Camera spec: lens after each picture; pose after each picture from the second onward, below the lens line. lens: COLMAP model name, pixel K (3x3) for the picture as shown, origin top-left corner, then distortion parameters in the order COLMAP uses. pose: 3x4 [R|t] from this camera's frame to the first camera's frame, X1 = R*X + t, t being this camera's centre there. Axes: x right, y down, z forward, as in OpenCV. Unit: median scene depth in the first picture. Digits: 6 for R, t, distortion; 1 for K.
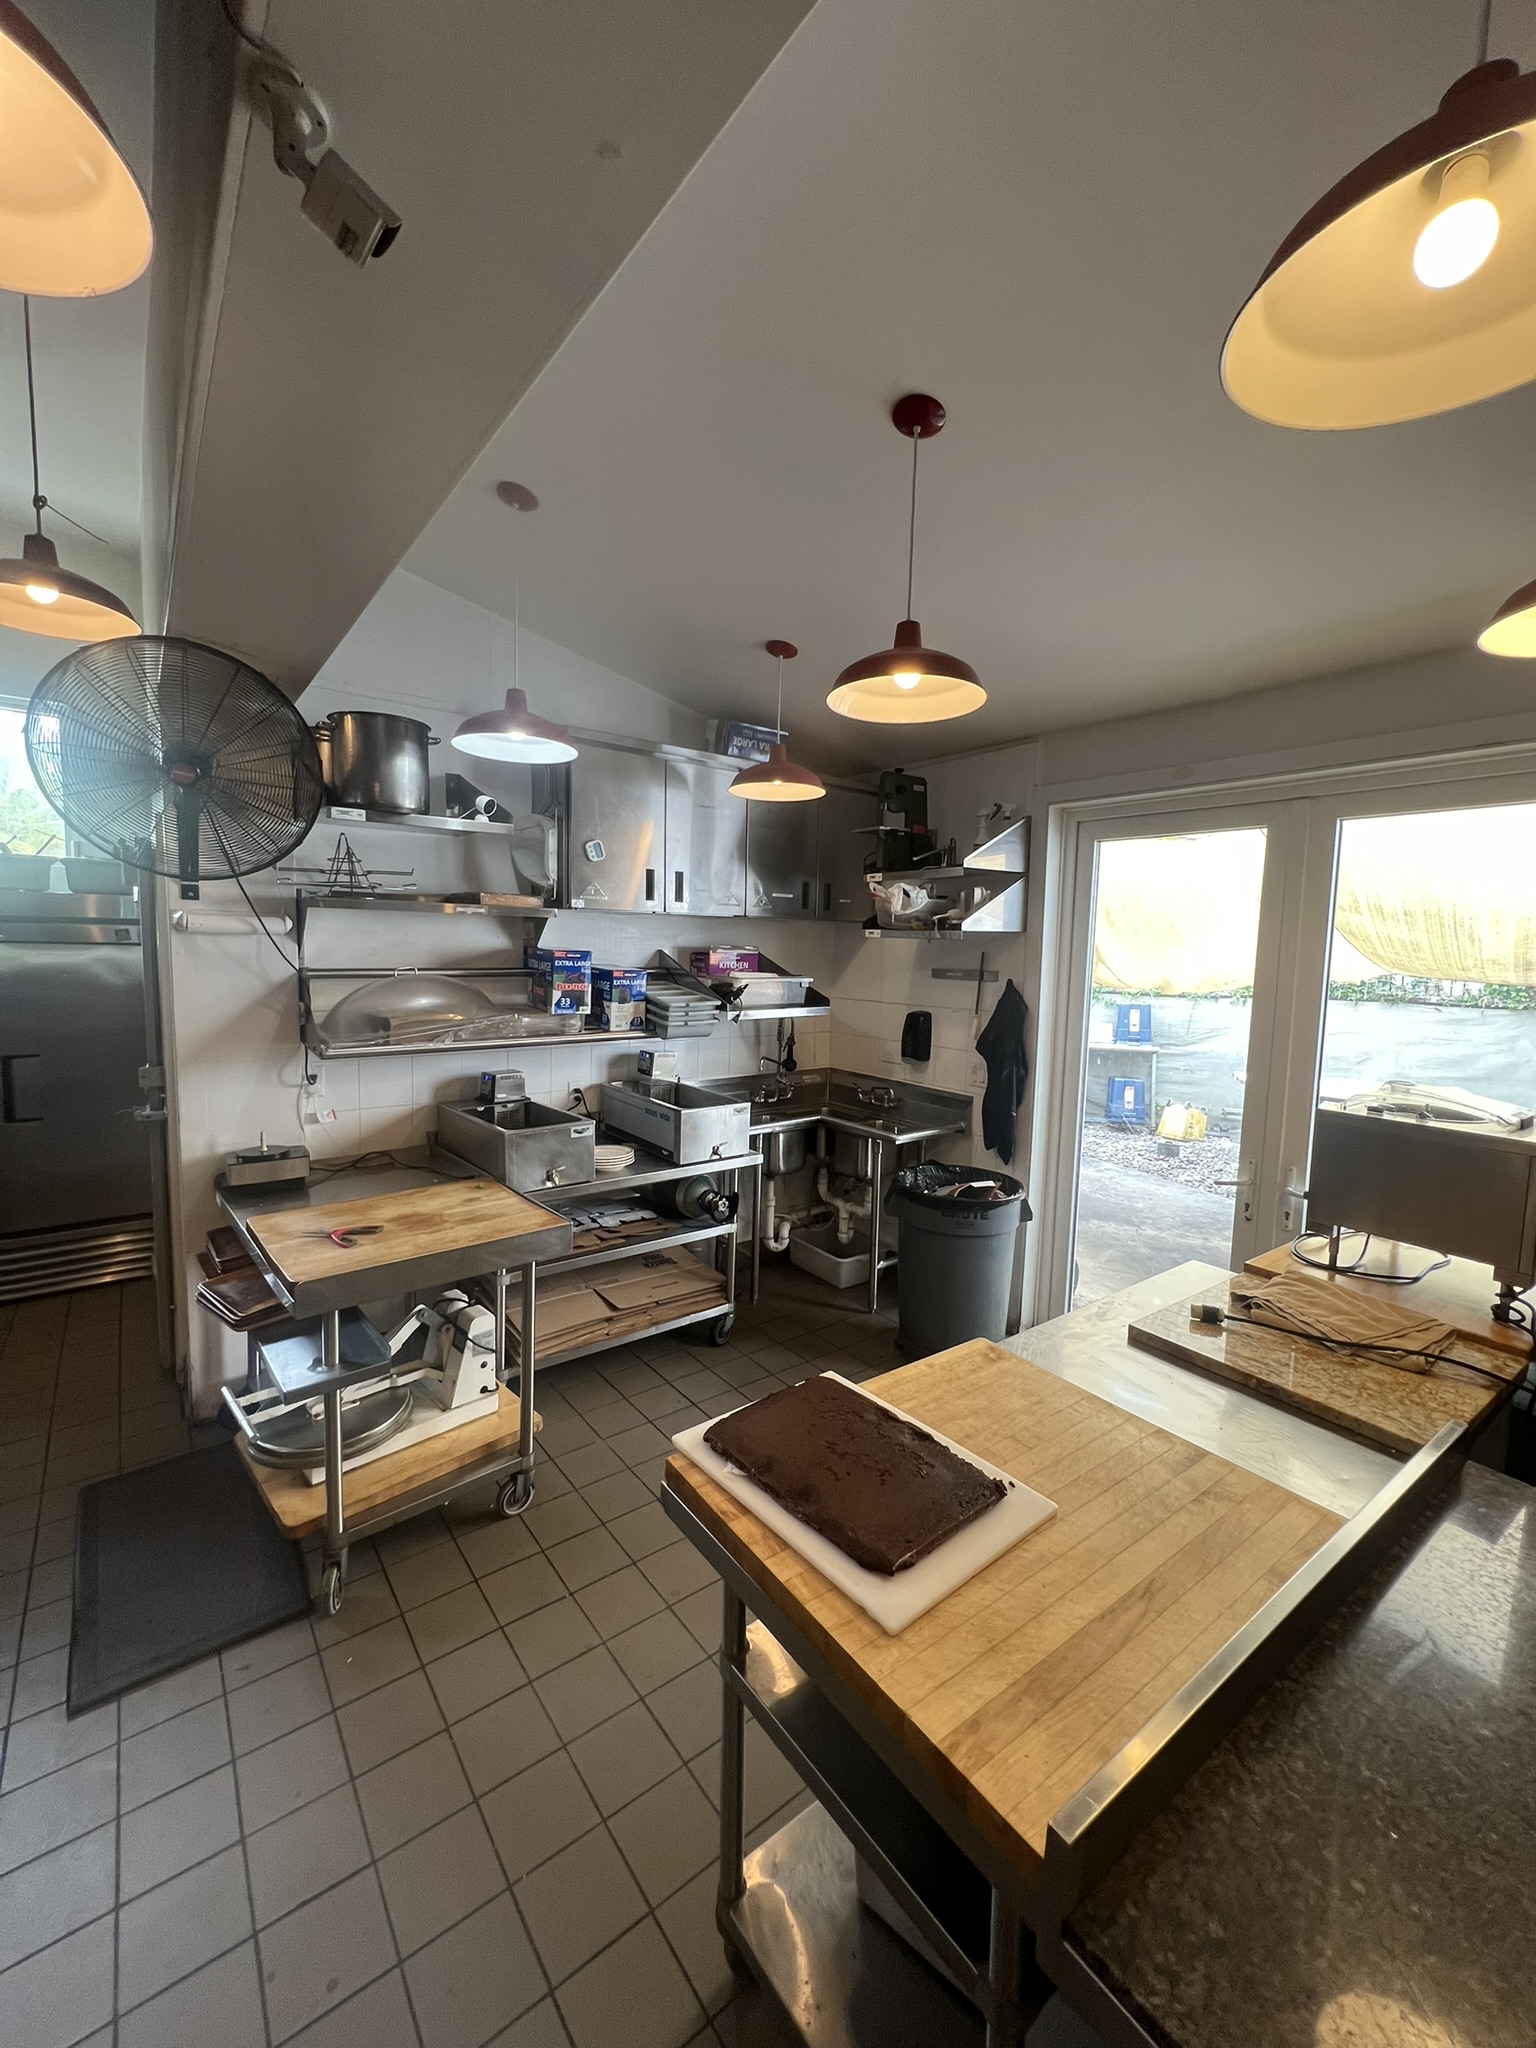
lens RADIAL K [[824.9, 0, 768.0], [0, 824.9, 1024.0], [0, 0, 1]] dist [0.002799, 0.000334]
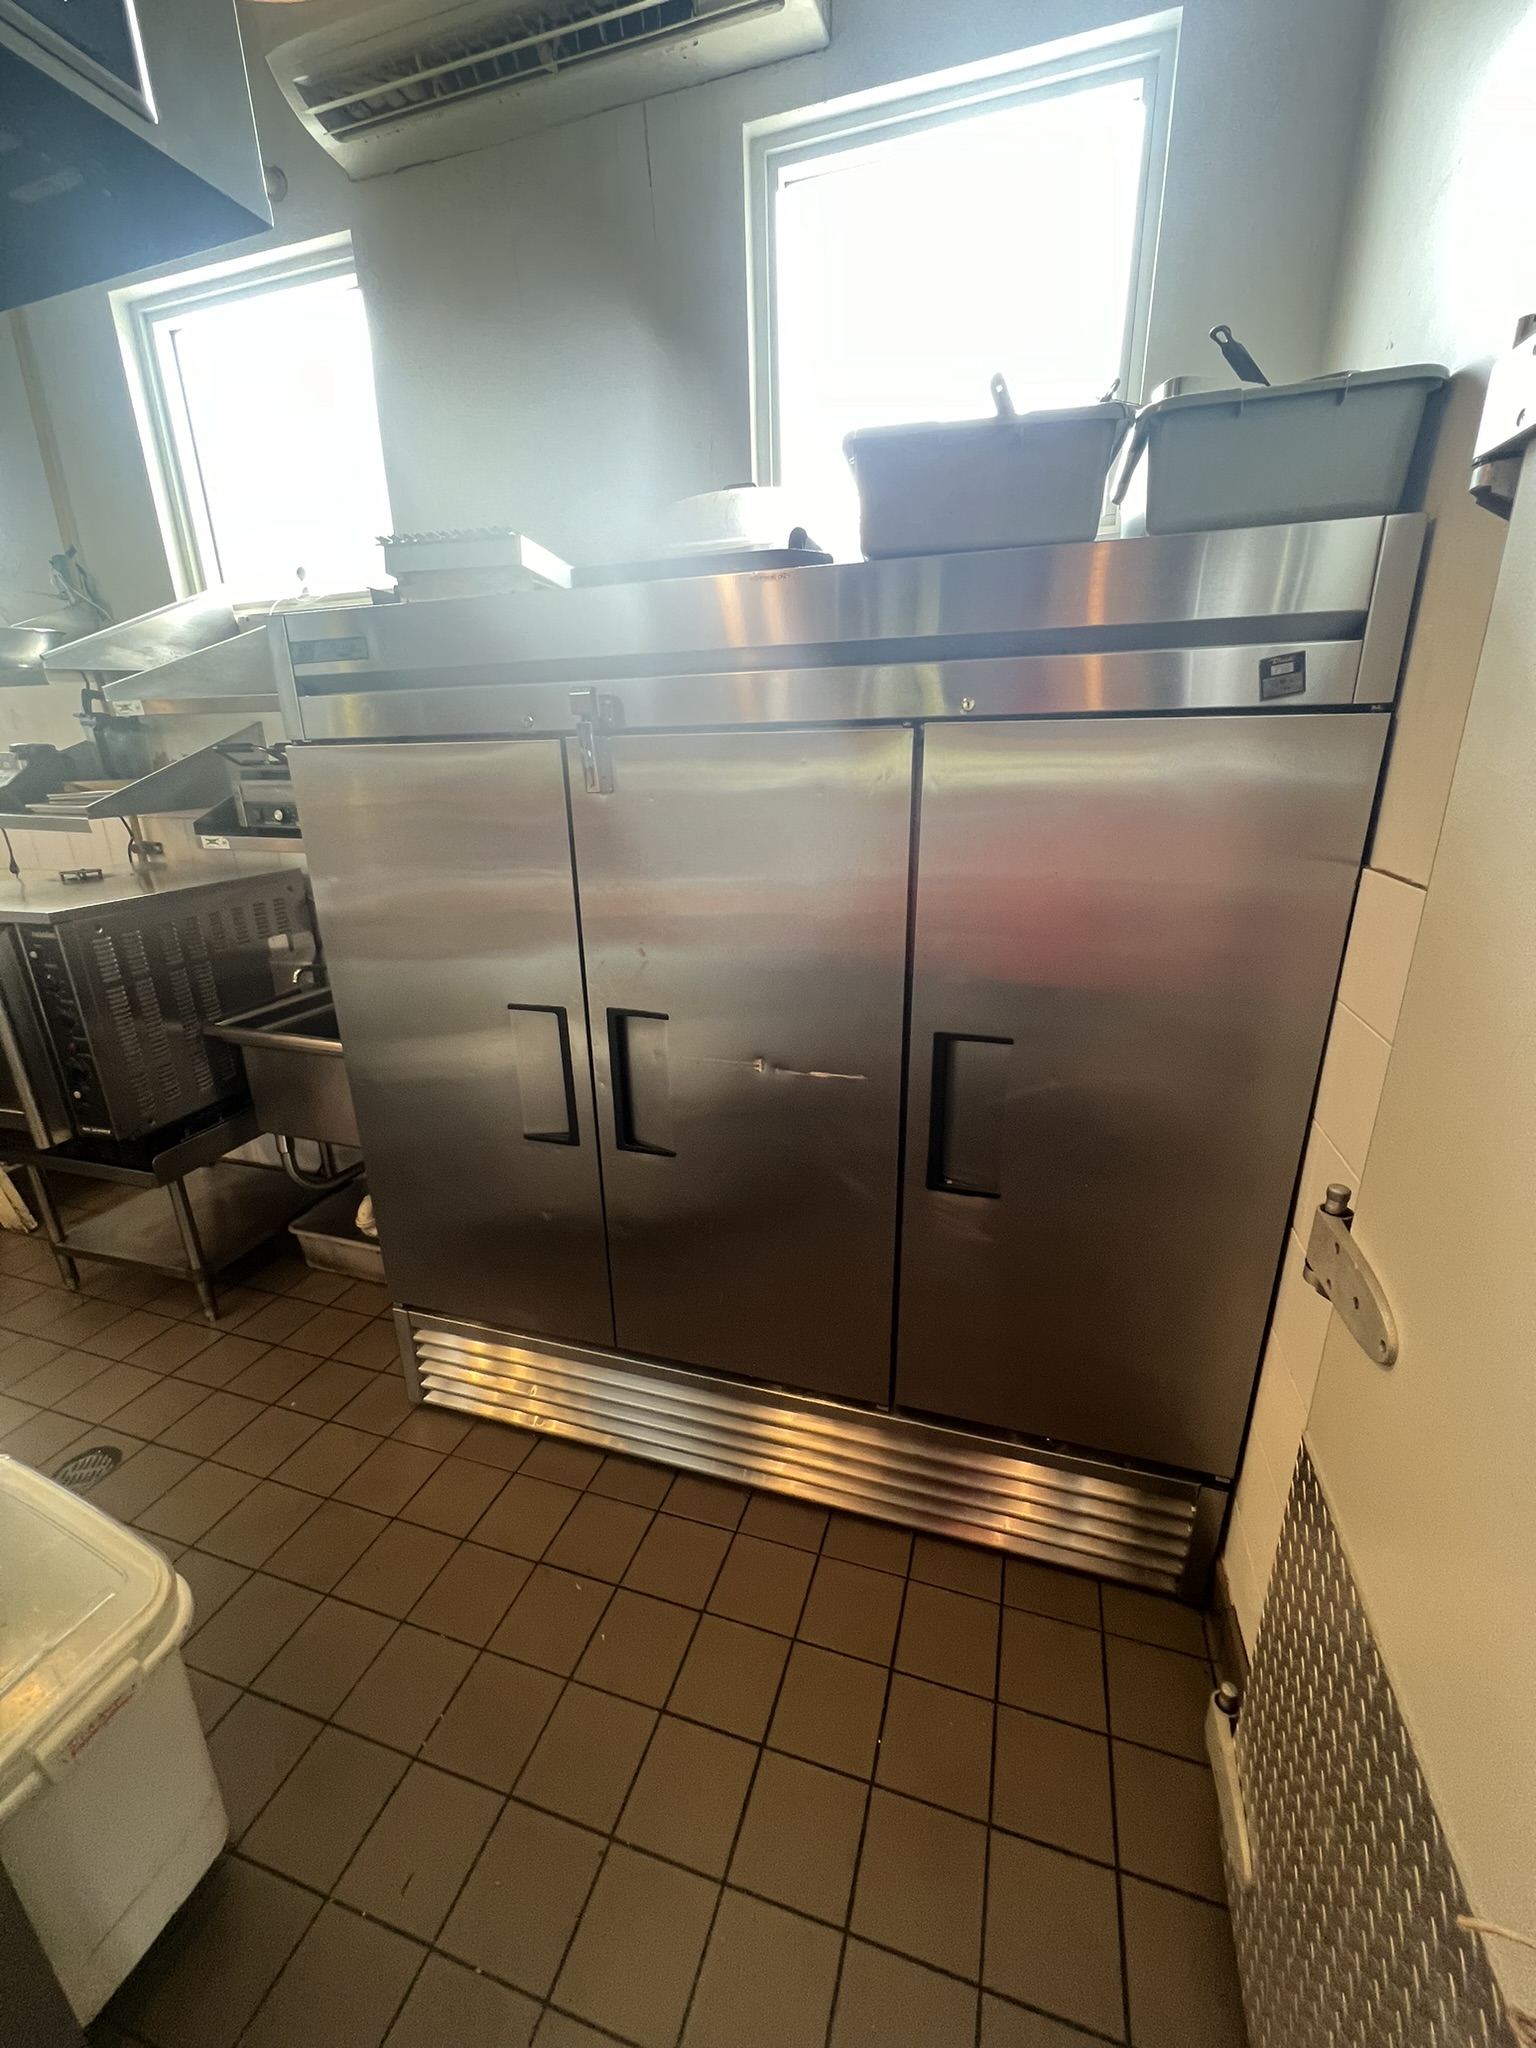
lens RADIAL K [[824.9, 0, 768.0], [0, 824.9, 1024.0], [0, 0, 1]] dist [0.002799, 0.000334]
pose [[0.574109, 0.217996, -0.789225, -0.889349], [-0.047723, 0.971176, 0.233538, -0.067056], [0.817387, -0.096412, 0.567965, 0.954839]]
